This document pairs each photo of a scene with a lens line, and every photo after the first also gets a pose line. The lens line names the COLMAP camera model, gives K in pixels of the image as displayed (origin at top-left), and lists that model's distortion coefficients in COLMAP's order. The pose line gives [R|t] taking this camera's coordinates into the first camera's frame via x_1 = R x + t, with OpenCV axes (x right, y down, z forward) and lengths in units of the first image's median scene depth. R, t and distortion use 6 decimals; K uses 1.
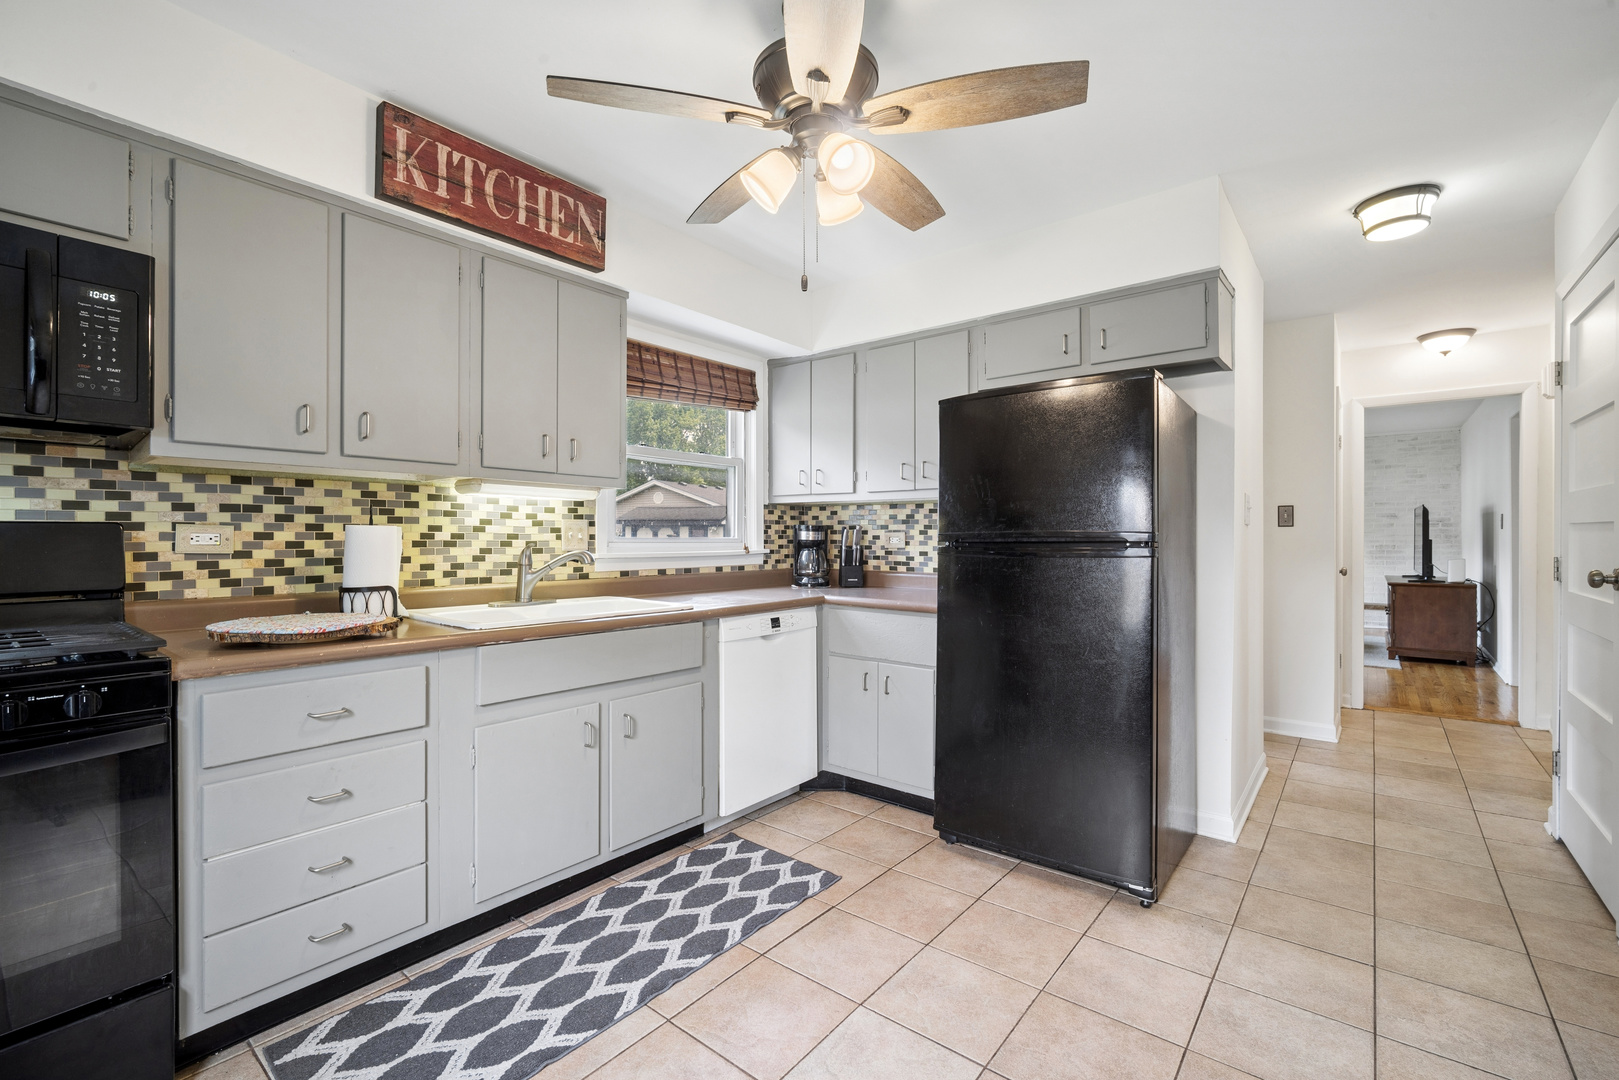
lens RADIAL K [[706.0, 0, 805.9], [0, 706.0, 542.0], [0, 0, 1]] dist [-0.003846, 0.002042]
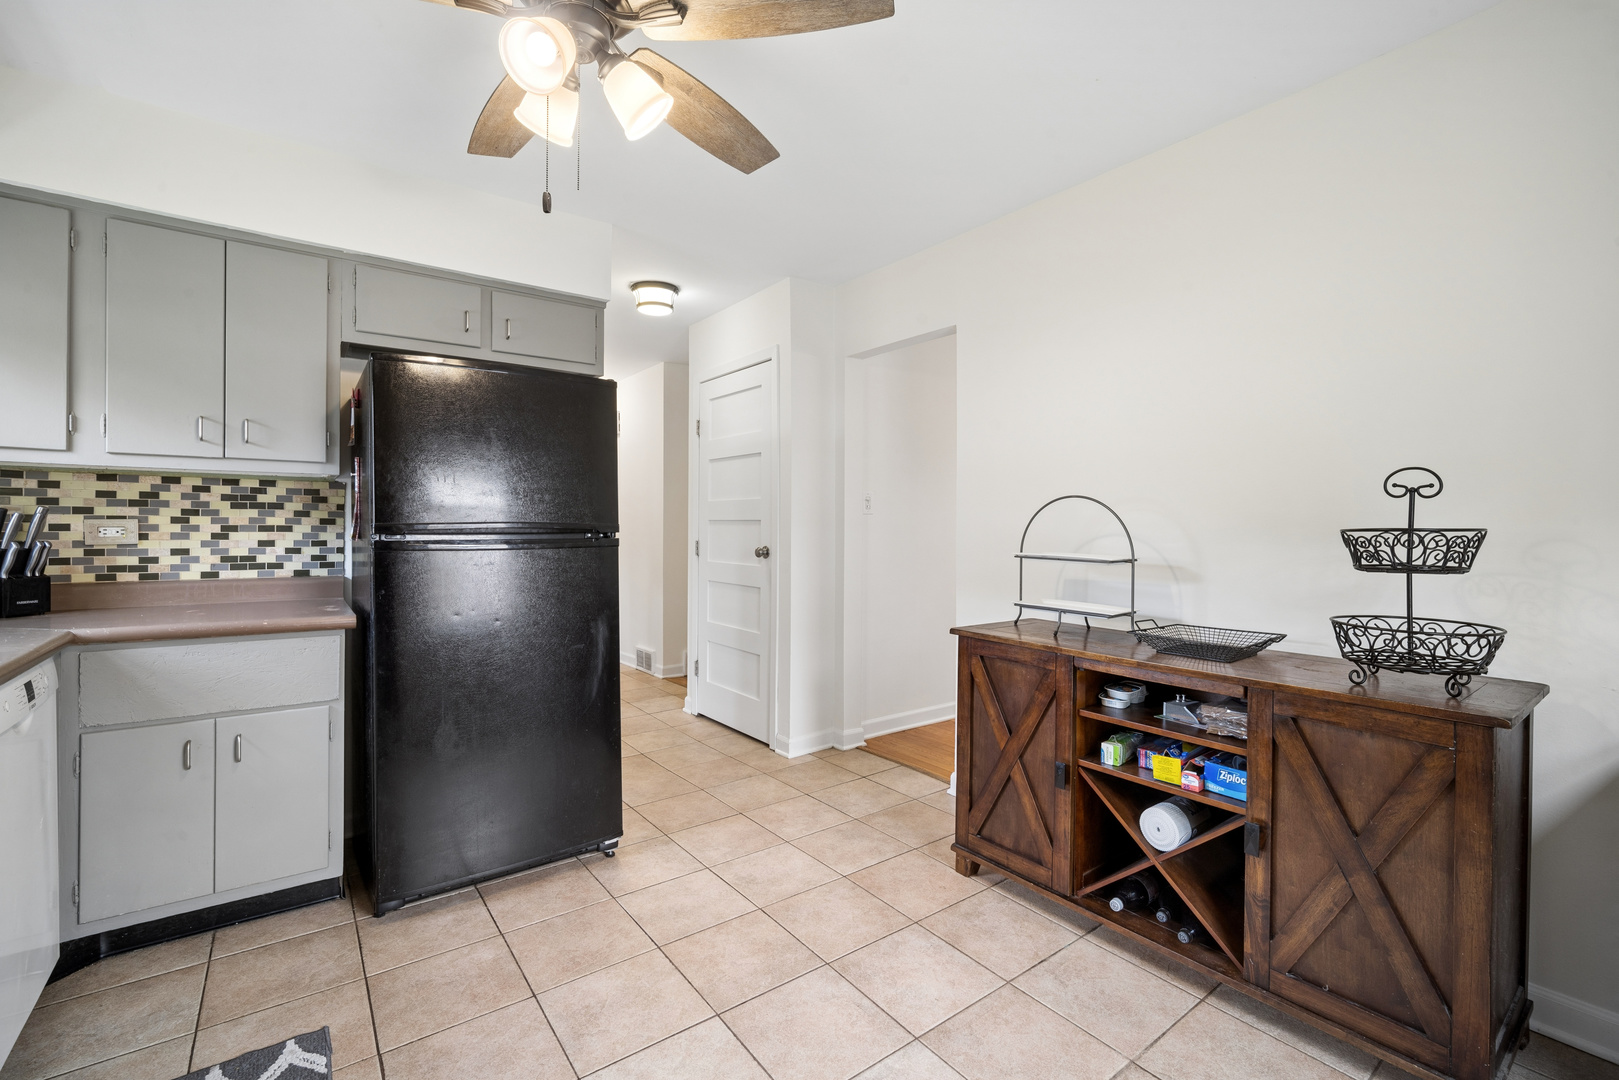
lens RADIAL K [[706.0, 0, 815.4], [0, 706.0, 531.6], [0, 0, 1]] dist [-0.003846, 0.002042]
pose [[0.251564, -0.004413, 0.967831, -0.467118], [0.004074, 0.999986, 0.003500, -0.003686], [-0.967832, 0.003062, 0.251578, 0.354622]]
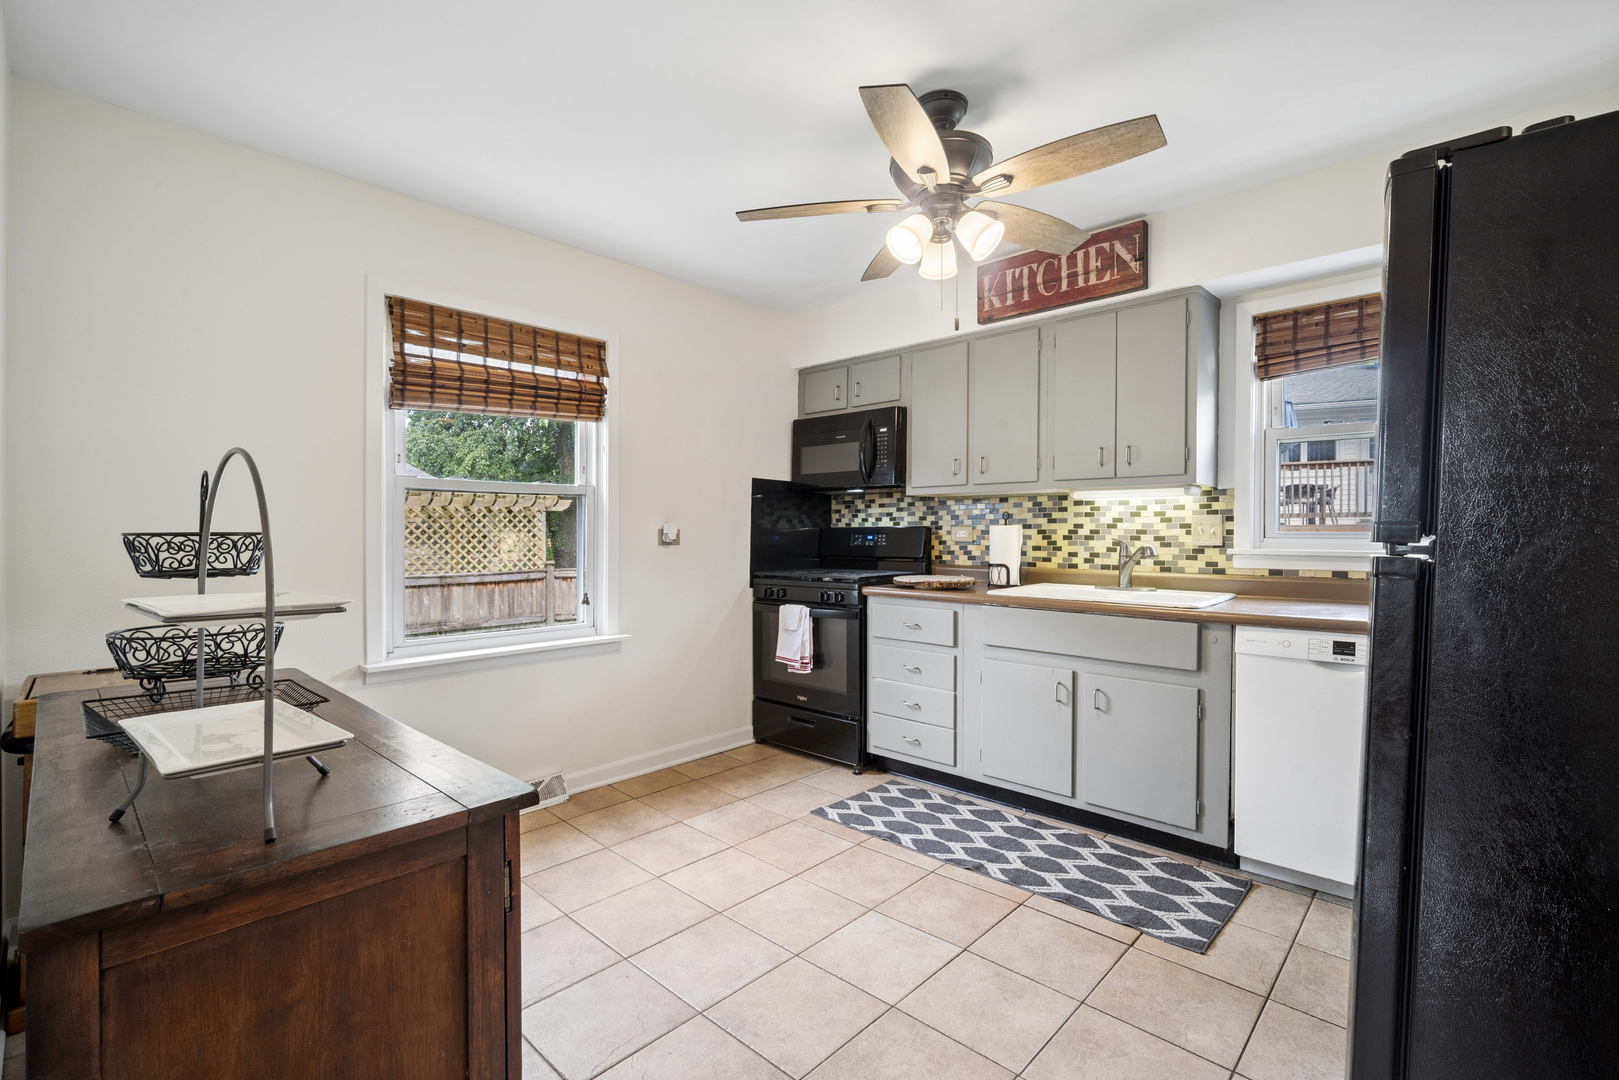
lens RADIAL K [[706.0, 0, 817.9], [0, 706.0, 534.6], [0, 0, 1]] dist [-0.003846, 0.002042]
pose [[-0.061070, 0.002565, -0.998130, 0.843917], [-0.003910, 0.999988, 0.002809, -0.005024], [0.998126, 0.004074, -0.061060, 0.581085]]
